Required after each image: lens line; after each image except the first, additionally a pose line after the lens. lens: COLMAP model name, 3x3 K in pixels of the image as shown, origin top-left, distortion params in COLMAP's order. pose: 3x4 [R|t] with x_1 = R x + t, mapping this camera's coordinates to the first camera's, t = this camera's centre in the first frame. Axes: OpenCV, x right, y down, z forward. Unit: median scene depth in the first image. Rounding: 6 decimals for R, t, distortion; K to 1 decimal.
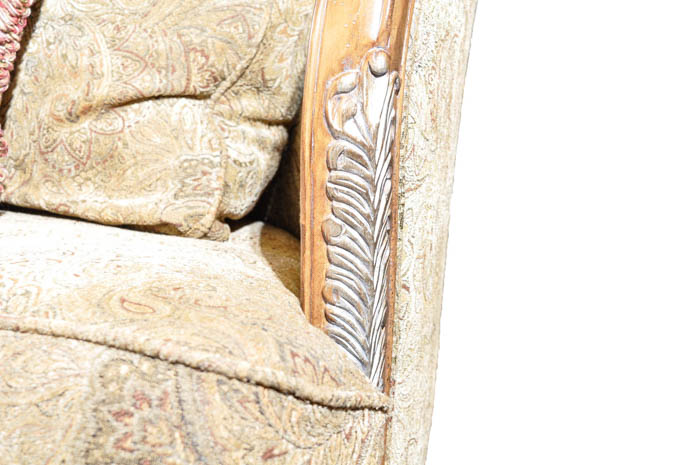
lens RADIAL K [[985.5, 0, 350.0], [0, 985.5, 232.5], [0, 0, 1]] dist [-0.011412, -0.010683]
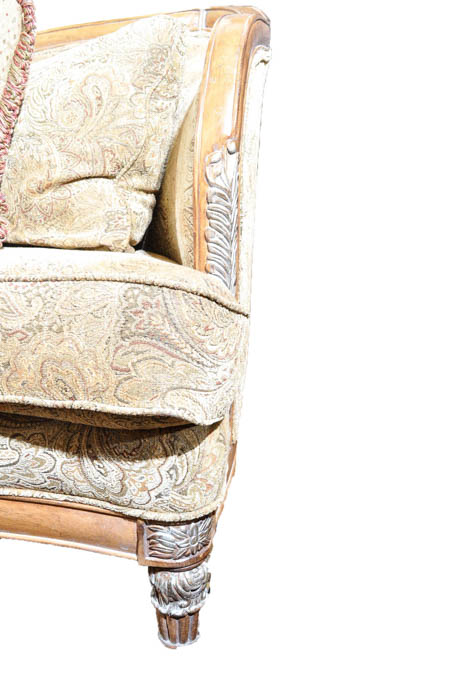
lens RADIAL K [[620.8, 0, 232.0], [0, 620.8, 350.0], [0, 0, 1]] dist [-0.070318, 0.000511]
pose [[0.988486, -0.061315, 0.138334, -0.152463], [0.046582, 0.993131, 0.107339, 0.090994], [-0.143965, -0.099659, 0.984552, -0.234598]]
